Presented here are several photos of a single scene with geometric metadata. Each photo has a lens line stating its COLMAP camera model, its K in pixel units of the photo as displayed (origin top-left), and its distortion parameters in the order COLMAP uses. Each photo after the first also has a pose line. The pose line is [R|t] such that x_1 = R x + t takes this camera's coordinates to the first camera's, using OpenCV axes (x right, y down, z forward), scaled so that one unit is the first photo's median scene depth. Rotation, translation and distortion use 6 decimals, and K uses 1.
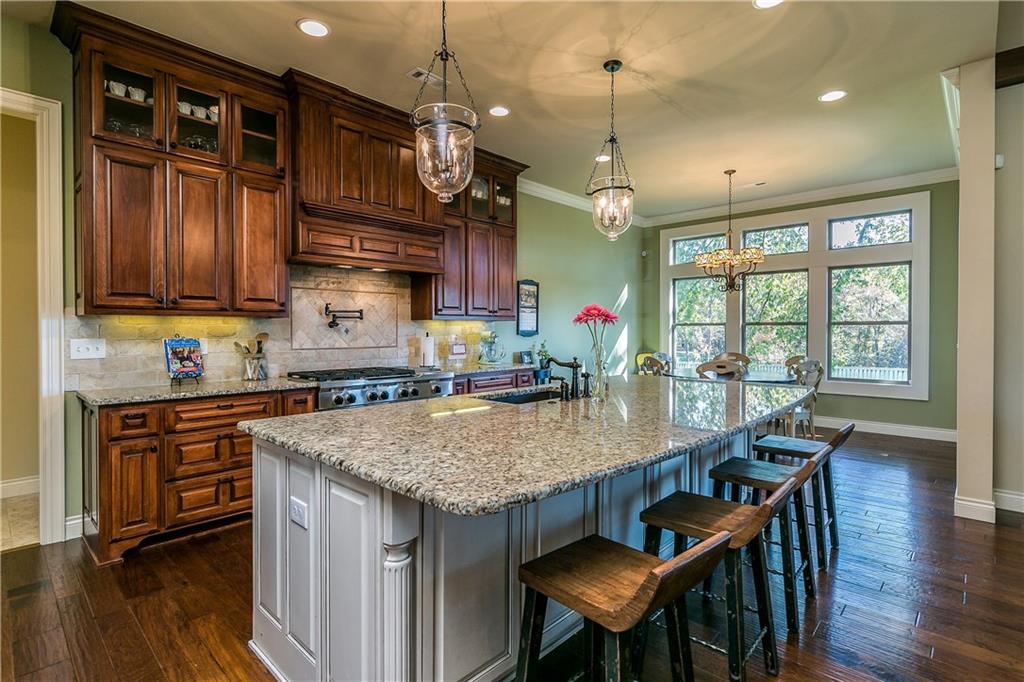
lens RADIAL K [[503.5, 0, 508.8], [0, 503.5, 338.1], [0, 0, 1]] dist [-0.022726, 0.000534]
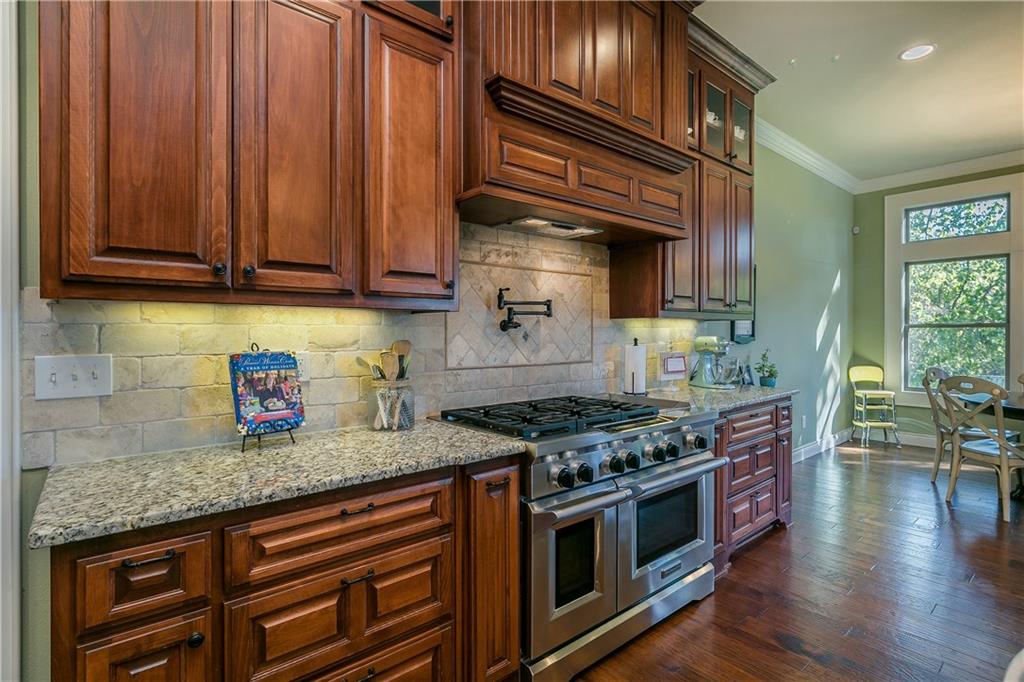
lens RADIAL K [[503.5, 0, 512.9], [0, 503.5, 339.1], [0, 0, 1]] dist [-0.022726, 0.000534]
pose [[0.993609, -0.000333, -0.112879, -0.335590], [-0.000355, 0.999981, -0.006073, -0.009070], [0.112879, 0.006074, 0.993590, 0.506802]]
